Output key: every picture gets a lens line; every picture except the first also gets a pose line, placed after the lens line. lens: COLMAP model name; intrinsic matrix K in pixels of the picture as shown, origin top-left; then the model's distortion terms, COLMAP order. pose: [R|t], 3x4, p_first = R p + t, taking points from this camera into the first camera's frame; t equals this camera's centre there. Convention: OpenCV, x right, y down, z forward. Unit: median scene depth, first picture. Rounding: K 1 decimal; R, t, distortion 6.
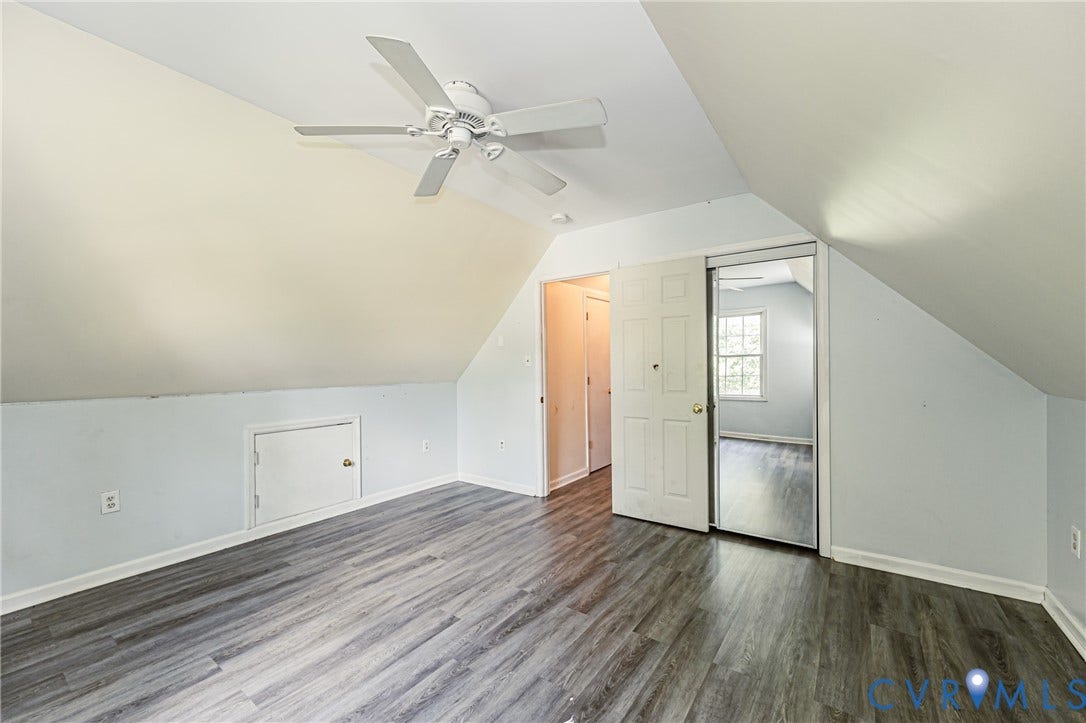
lens RADIAL K [[436.2, 0, 536.7], [0, 436.2, 364.0], [0, 0, 1]] dist [-0.001366, -0.000414]
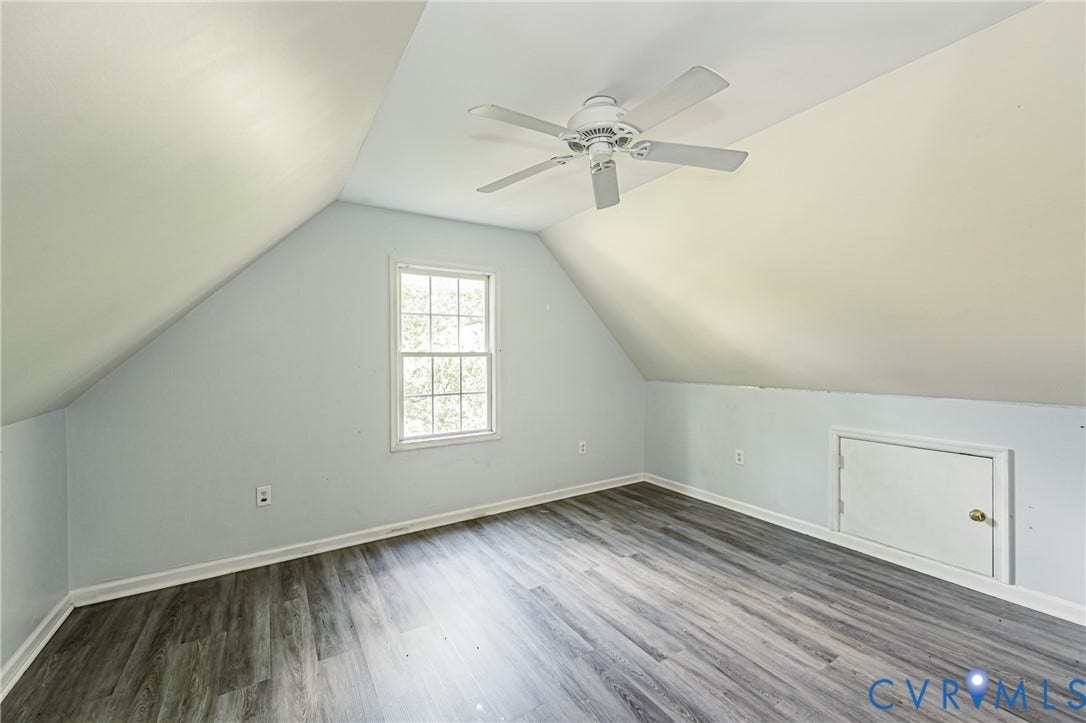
lens RADIAL K [[436.2, 0, 538.6], [0, 436.2, 357.6], [0, 0, 1]] dist [-0.001366, -0.000414]
pose [[-0.372394, 0.018436, -0.927892, 0.730506], [0.012472, 0.999812, 0.014860, -0.051583], [0.927991, -0.006039, -0.372554, 1.109612]]
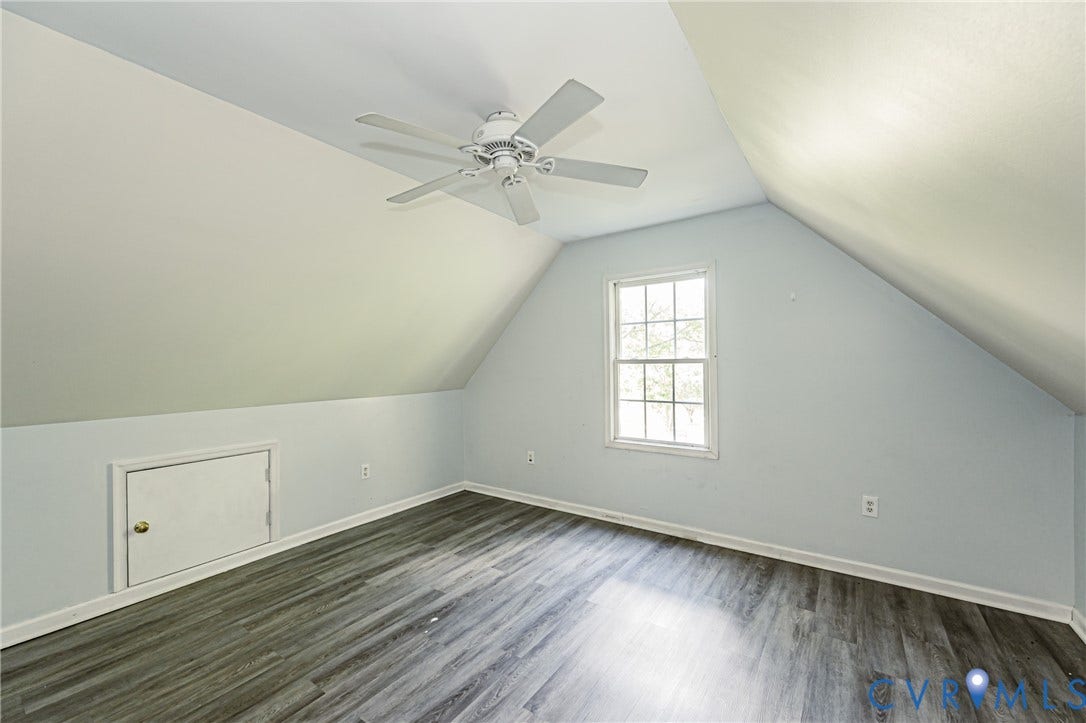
lens RADIAL K [[436.2, 0, 538.0], [0, 436.2, 360.2], [0, 0, 1]] dist [-0.001366, -0.000414]
pose [[-0.999696, 0.022662, -0.009705, -0.209824], [0.022718, 0.999726, -0.005728, -0.048352], [0.009573, -0.005947, -0.999936, 1.811545]]
